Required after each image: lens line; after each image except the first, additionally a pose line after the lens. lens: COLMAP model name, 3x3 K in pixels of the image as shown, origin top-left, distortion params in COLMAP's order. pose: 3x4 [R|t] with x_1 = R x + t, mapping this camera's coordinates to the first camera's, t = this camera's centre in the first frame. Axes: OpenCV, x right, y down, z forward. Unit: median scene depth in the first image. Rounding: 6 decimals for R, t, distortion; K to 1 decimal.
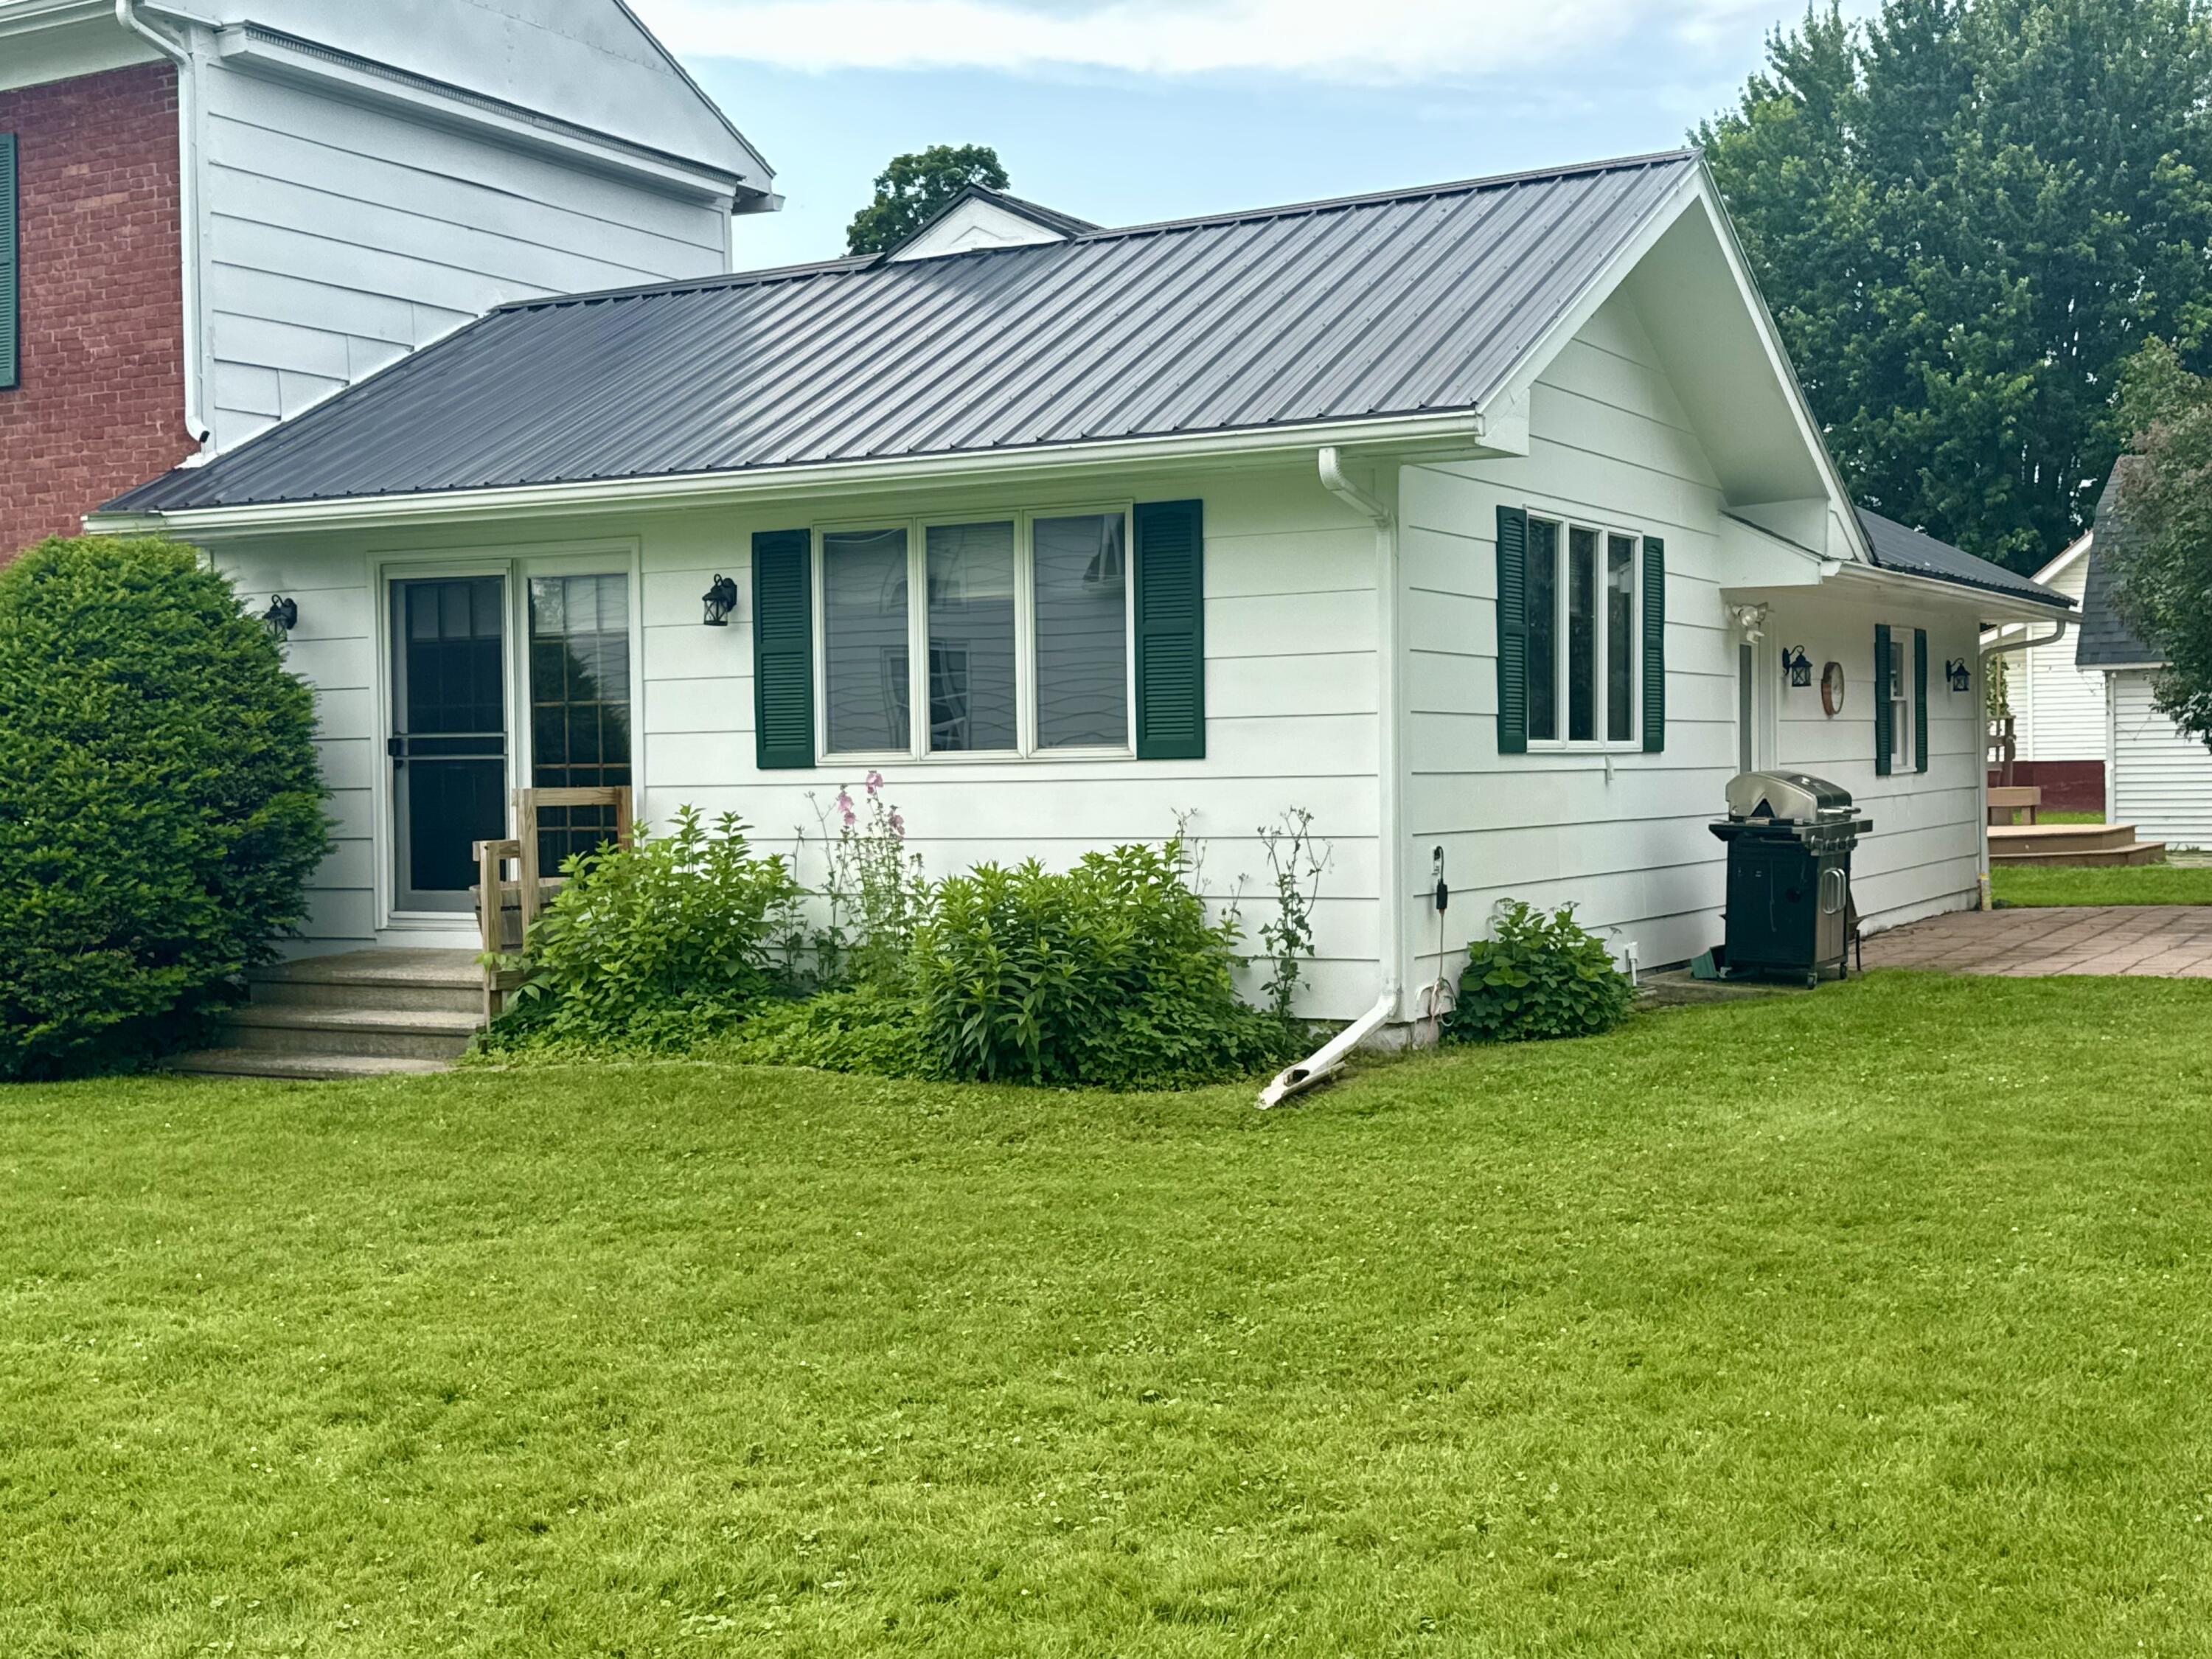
lens RADIAL K [[2720.0, 0, 1106.0], [0, 2720.0, 829.5], [0, 0, 1]] dist [0.191965, -0.393566]
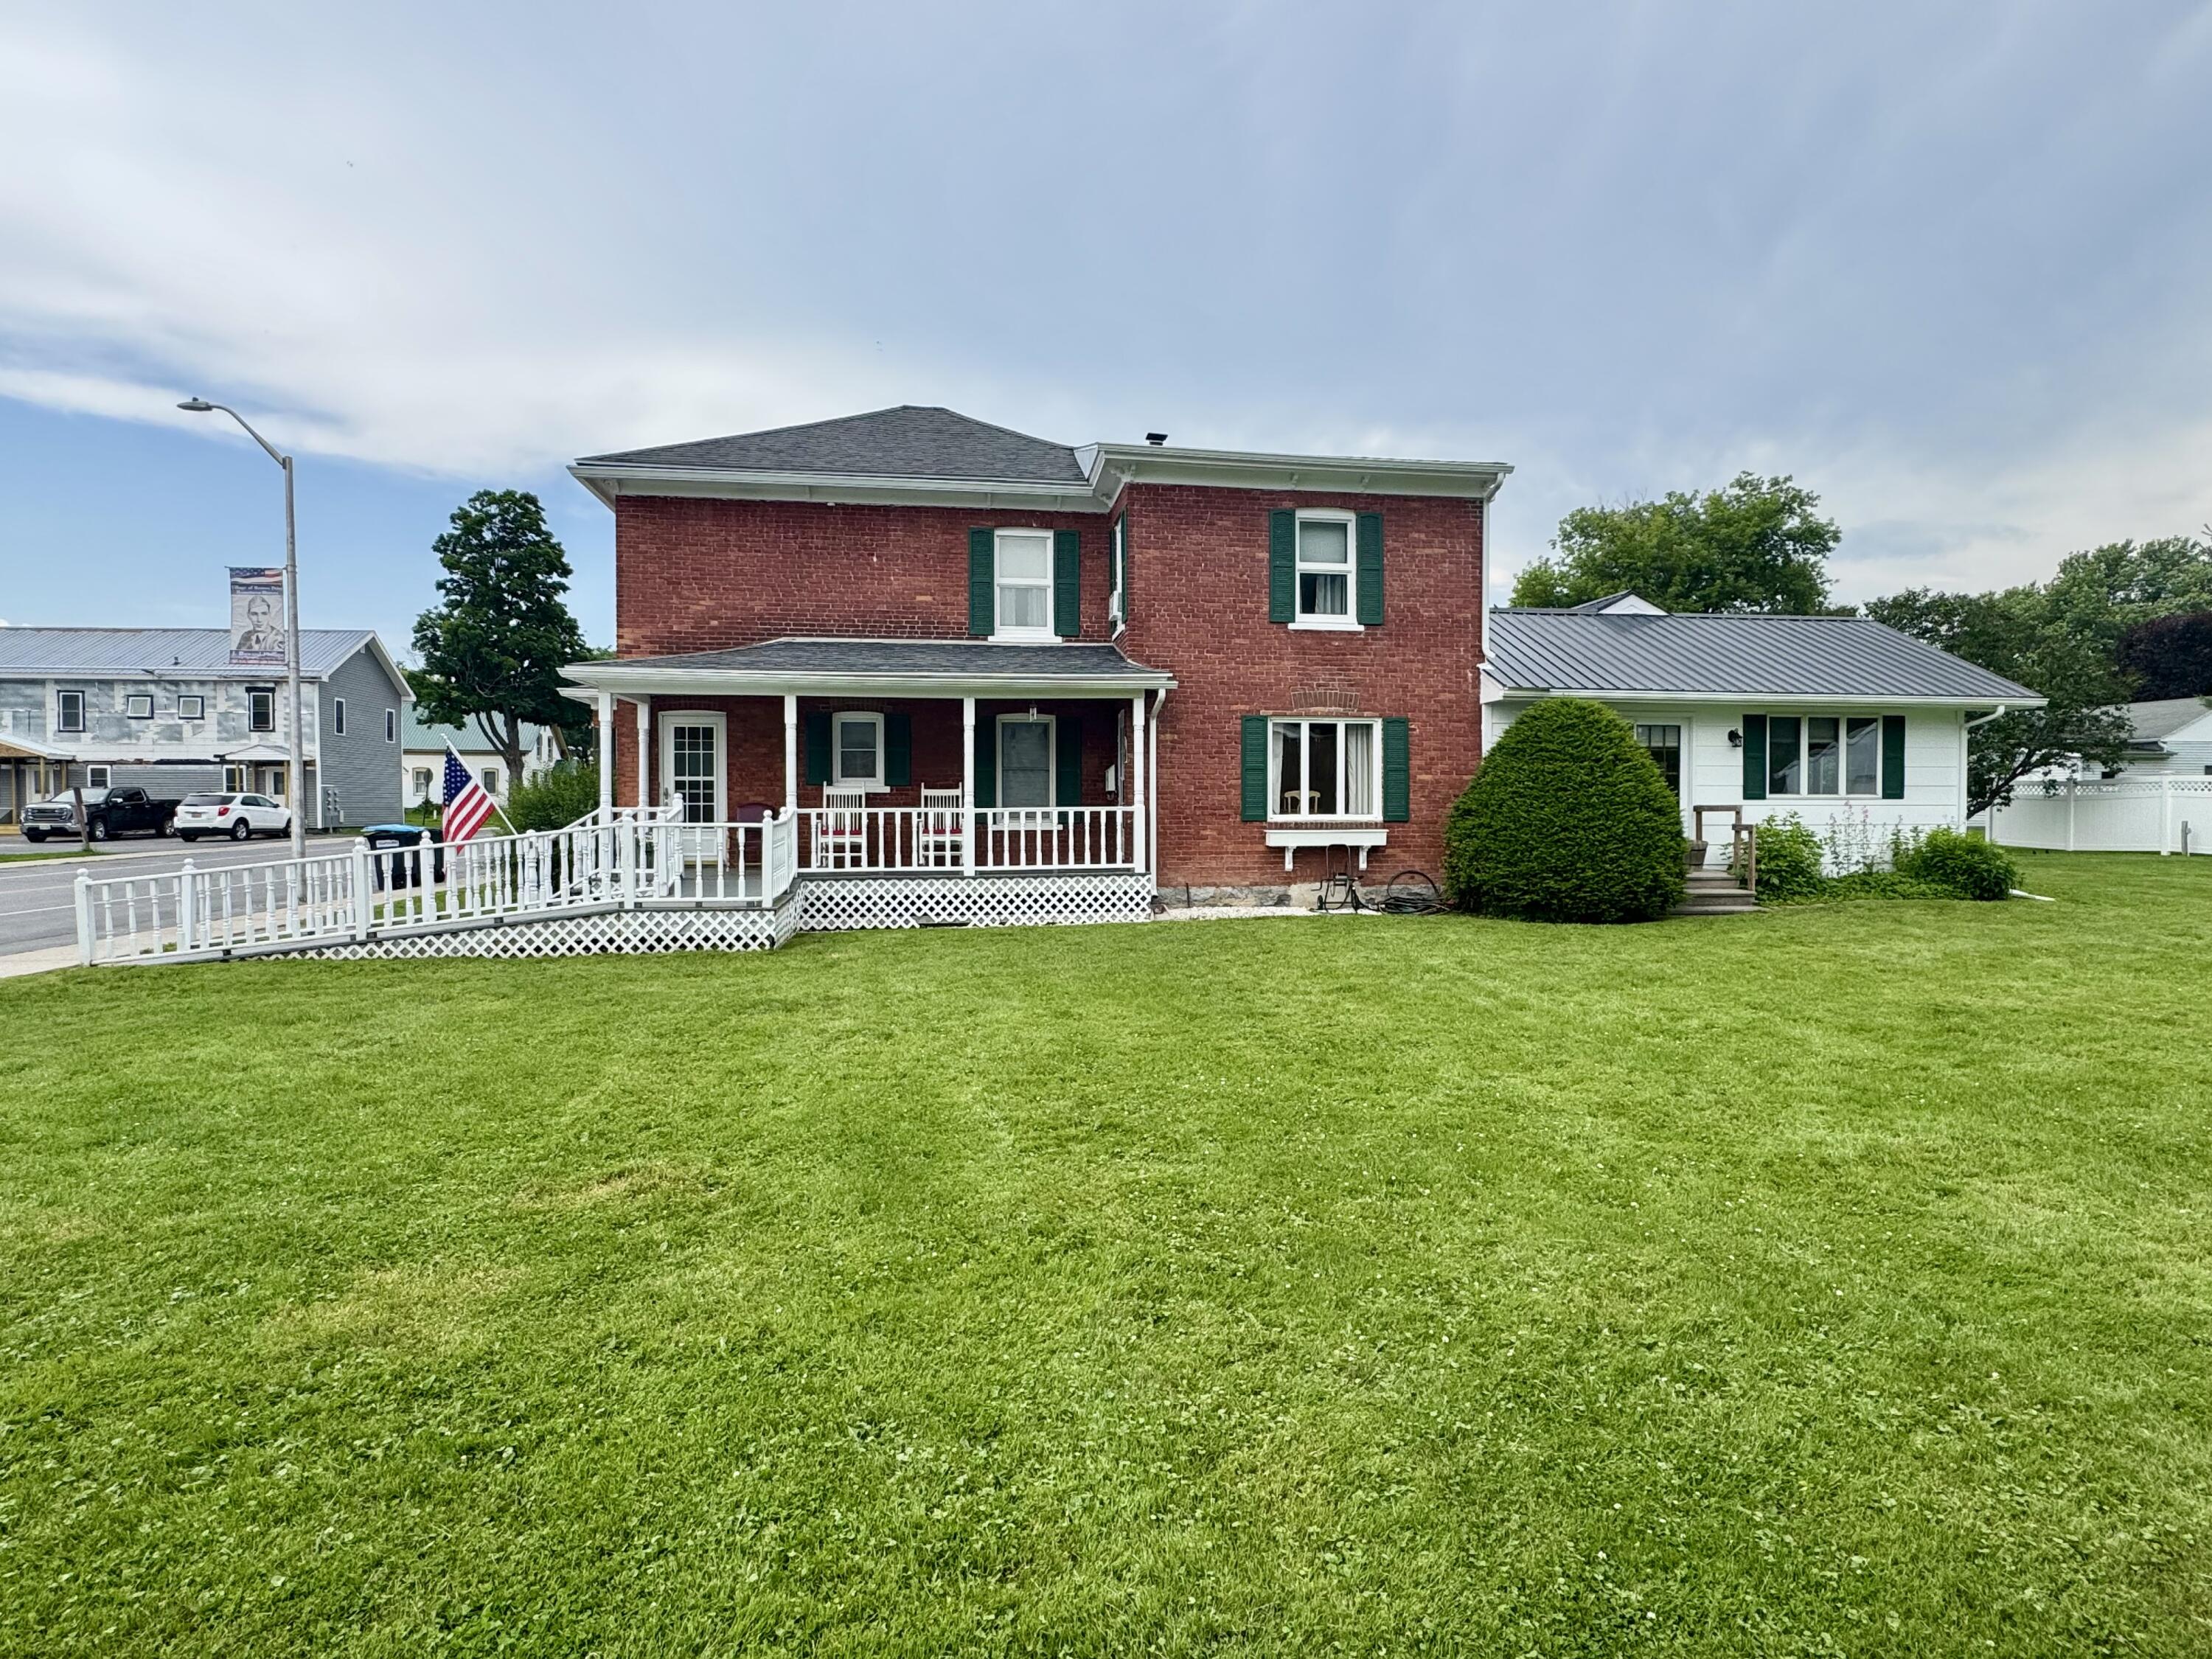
lens RADIAL K [[1173.1, 0, 1106.0], [0, 1173.1, 829.5], [0, 0, 1]] dist [-0.000202, -0.000099]
pose [[0.793635, 0.007342, 0.608349, -1.355420], [0.001418, 0.999902, -0.013918, 0.023712], [-0.608392, 0.011908, 0.793547, 0.449427]]
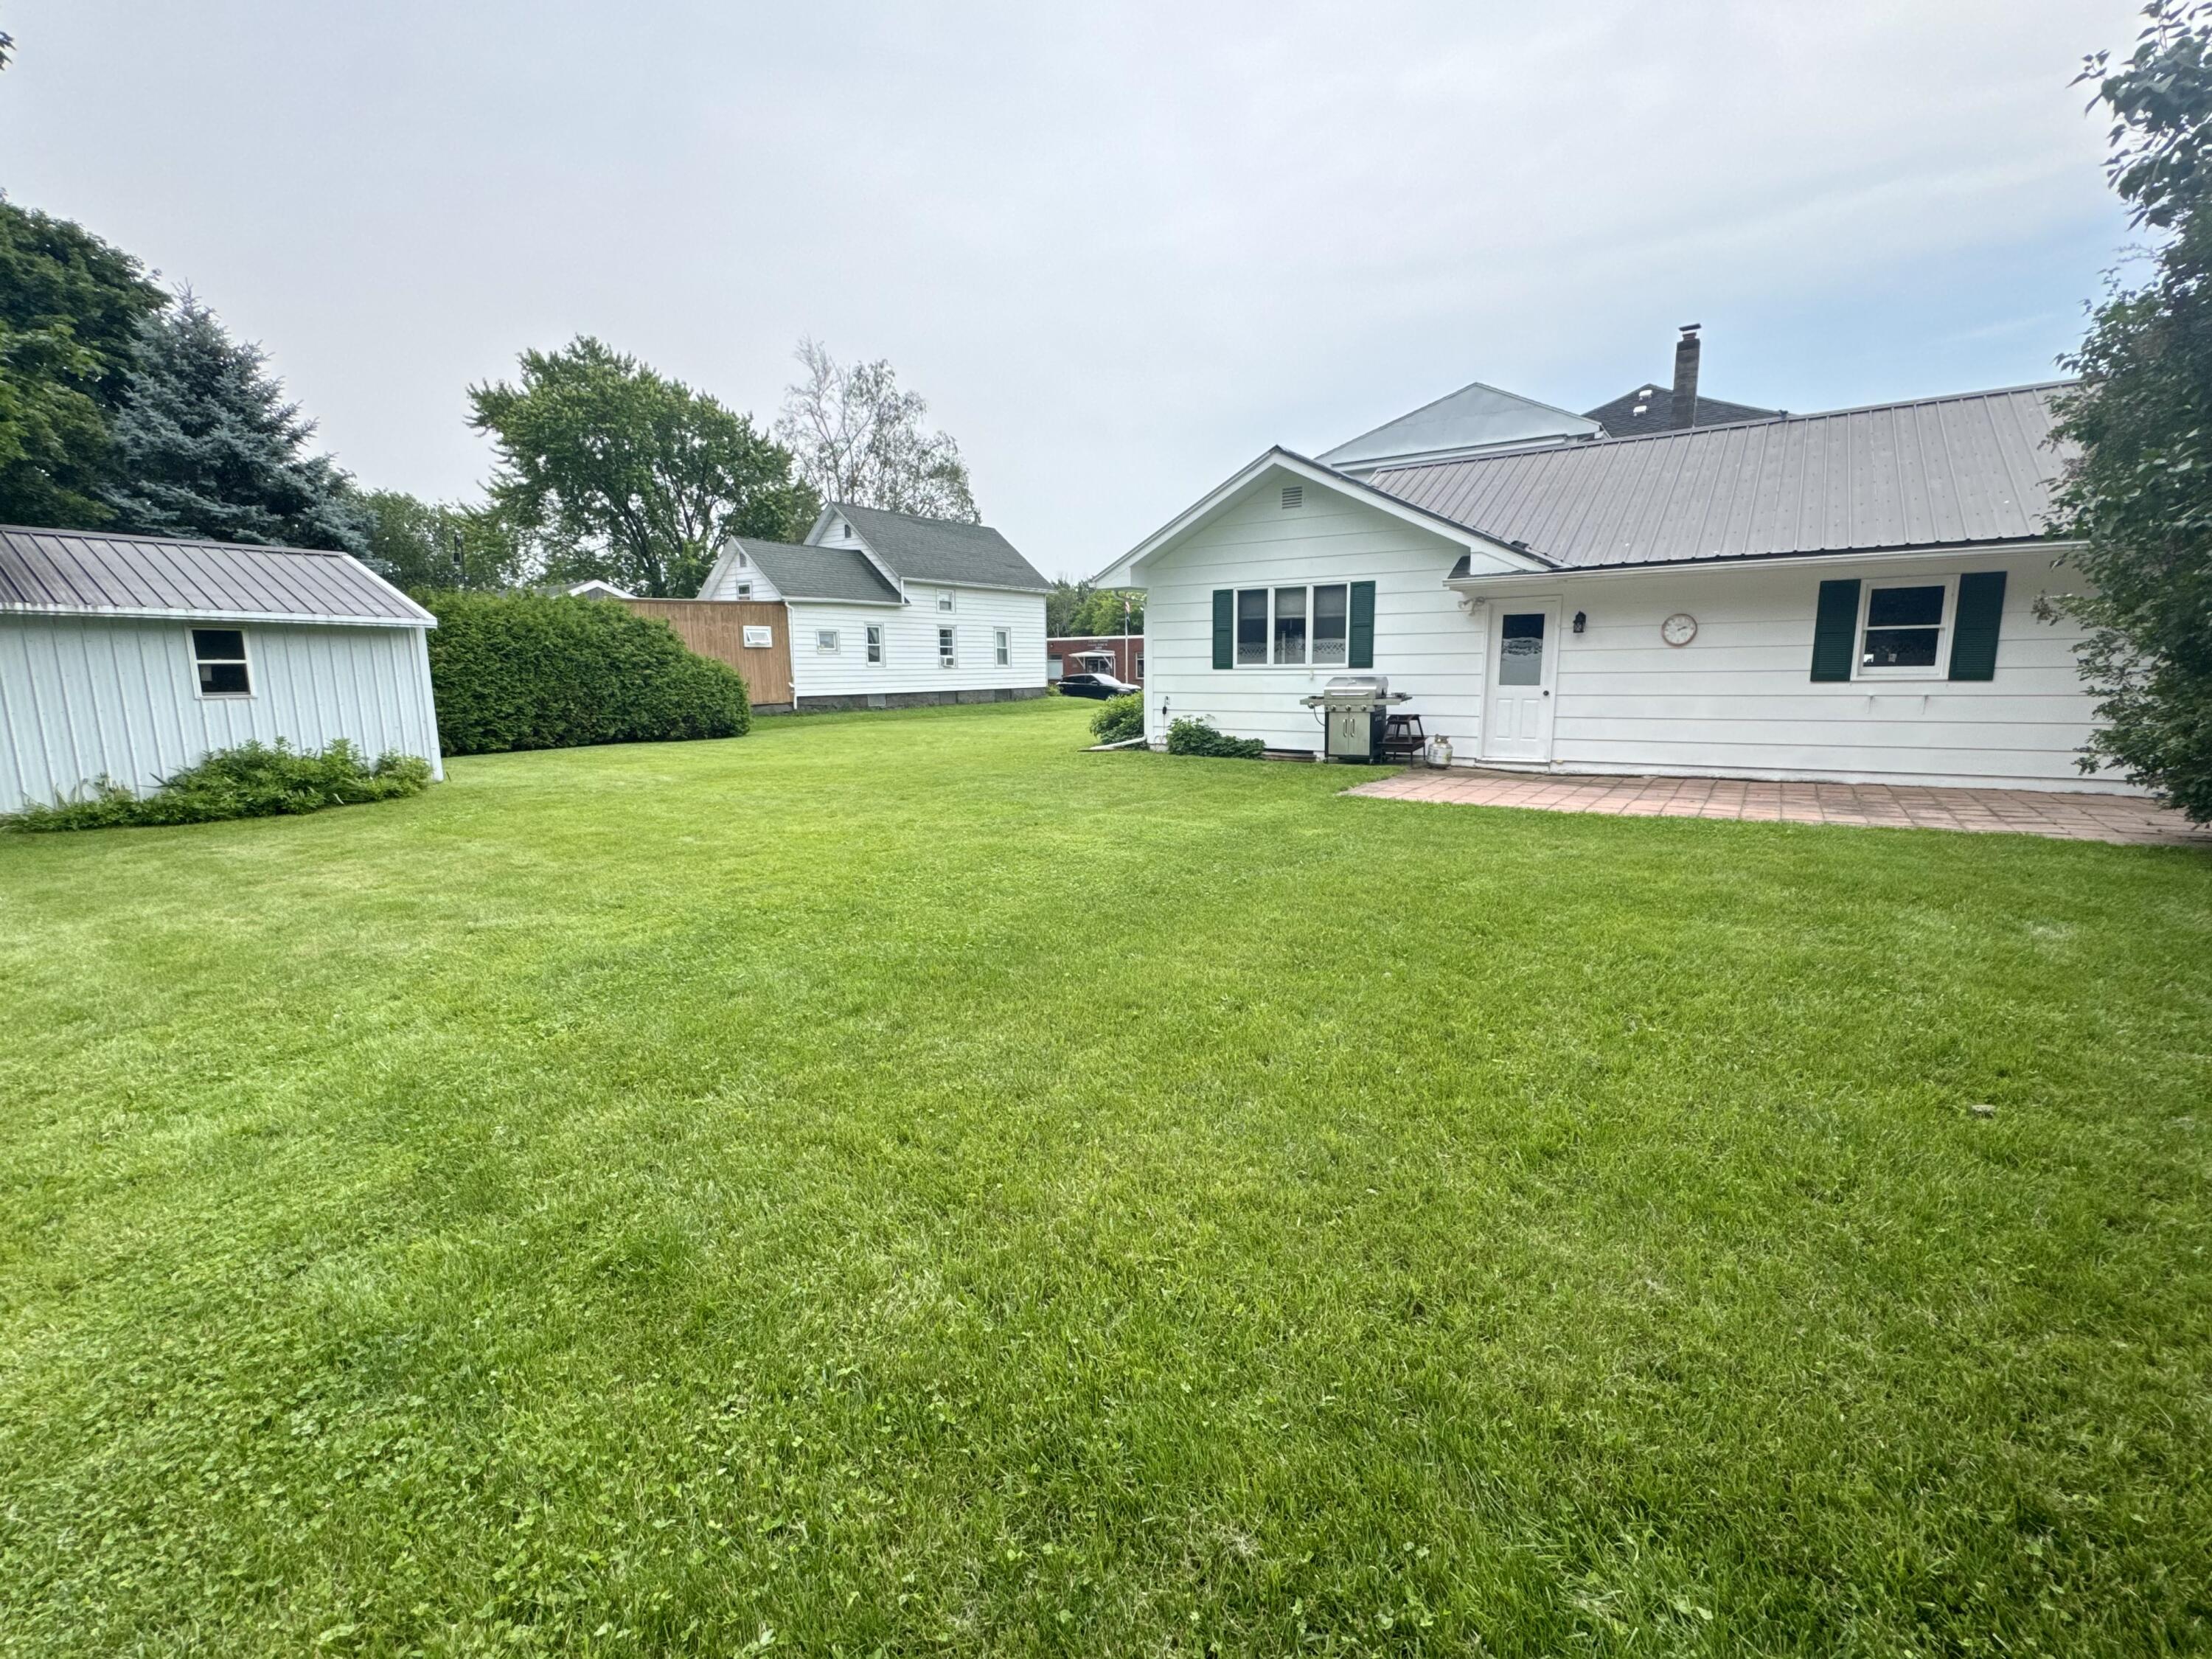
lens RADIAL K [[987.3, 0, 1106.0], [0, 987.3, 829.5], [0, 0, 1]] dist [-0.001231, 0.000164]
pose [[-0.098756, 0.181712, -0.978380, 1.262254], [-0.009974, 0.982956, 0.183569, -0.051708], [0.995062, 0.027887, -0.095260, 0.944922]]
